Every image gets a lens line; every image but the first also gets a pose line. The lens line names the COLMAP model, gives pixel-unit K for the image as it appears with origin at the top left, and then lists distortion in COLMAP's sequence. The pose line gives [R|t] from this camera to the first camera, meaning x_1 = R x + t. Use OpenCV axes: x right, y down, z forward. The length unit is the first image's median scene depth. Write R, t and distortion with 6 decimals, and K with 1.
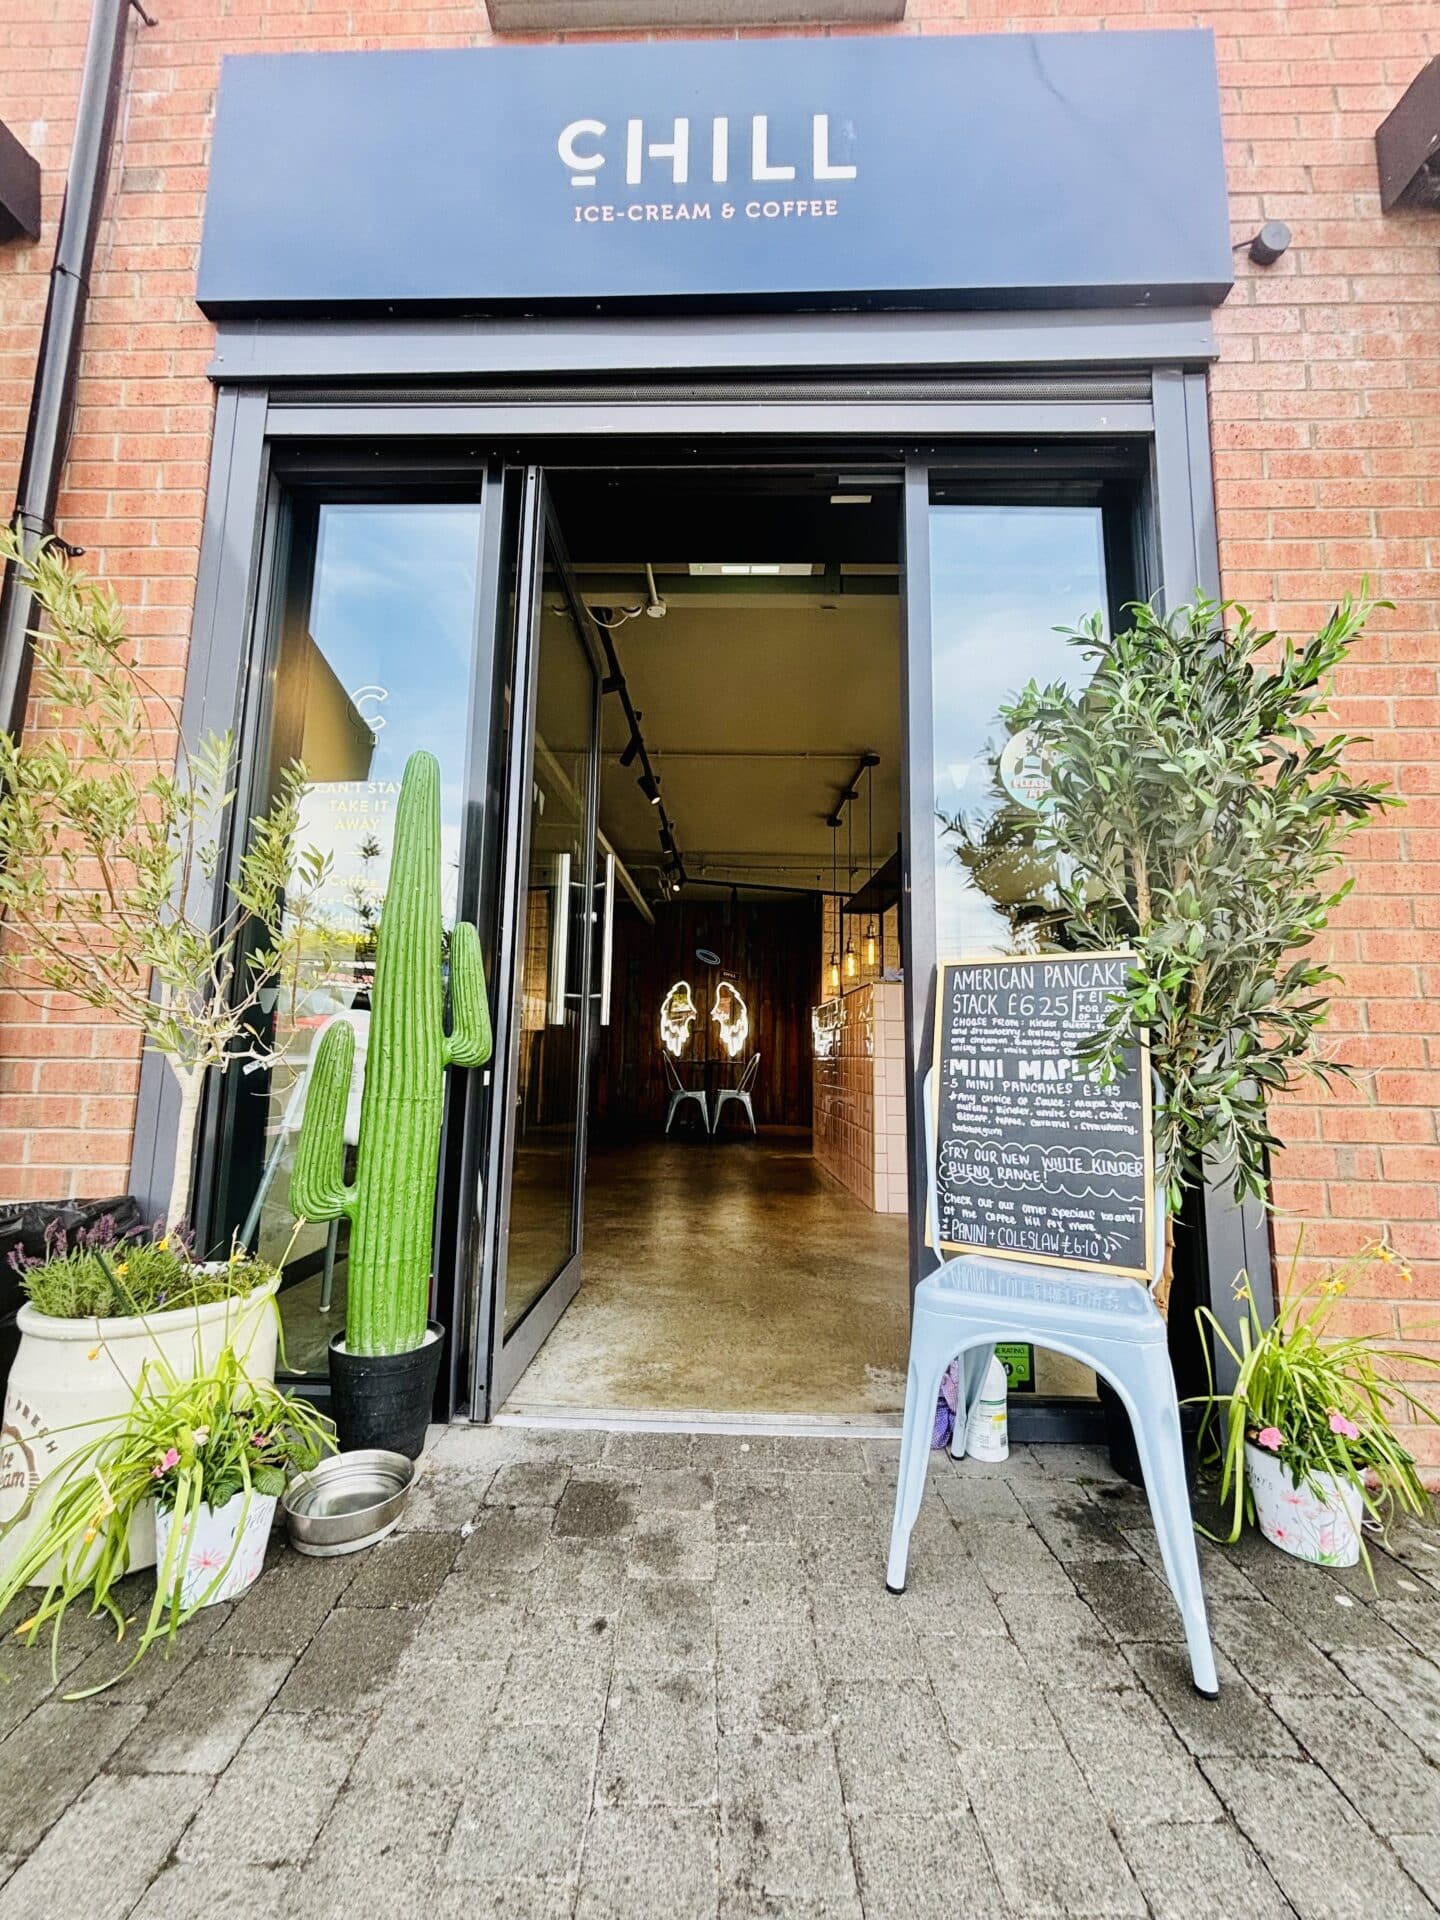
lens RADIAL K [[775.1, 0, 717.3], [0, 775.1, 958.5], [0, 0, 1]] dist [-0.011193, 0.000135]
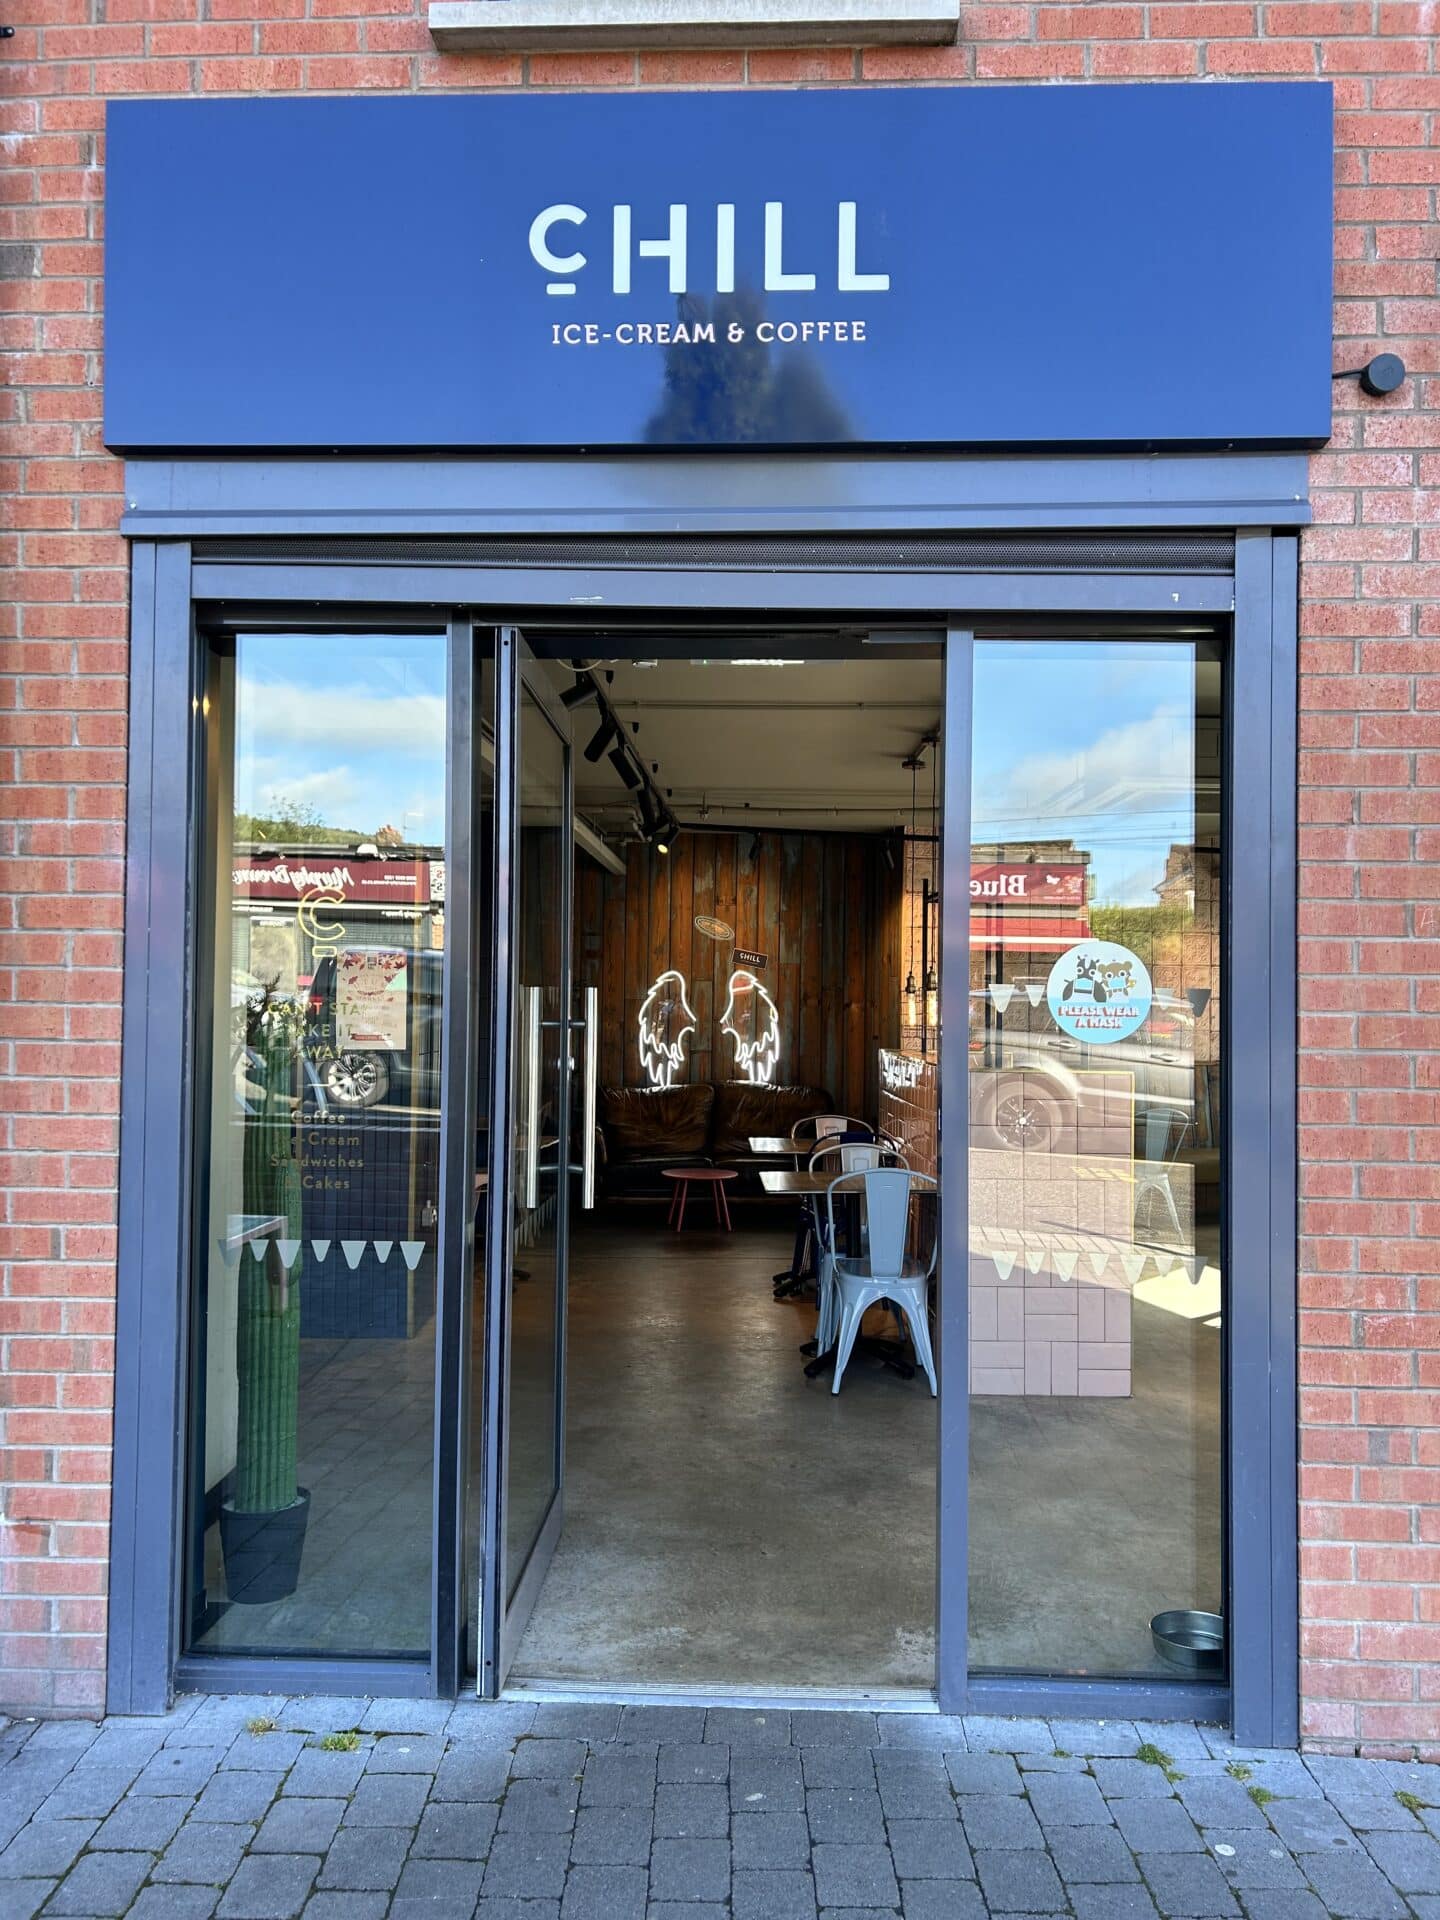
lens RADIAL K [[1456.3, 0, 718.8], [0, 1456.3, 959.8], [0, 0, 1]] dist [0.011956, -0.020534]
pose [[0.999944, -0.006440, -0.008374, 0.004618], [0.007293, 0.994318, 0.106199, -0.461177], [0.007642, -0.106254, 0.994310, -0.650278]]
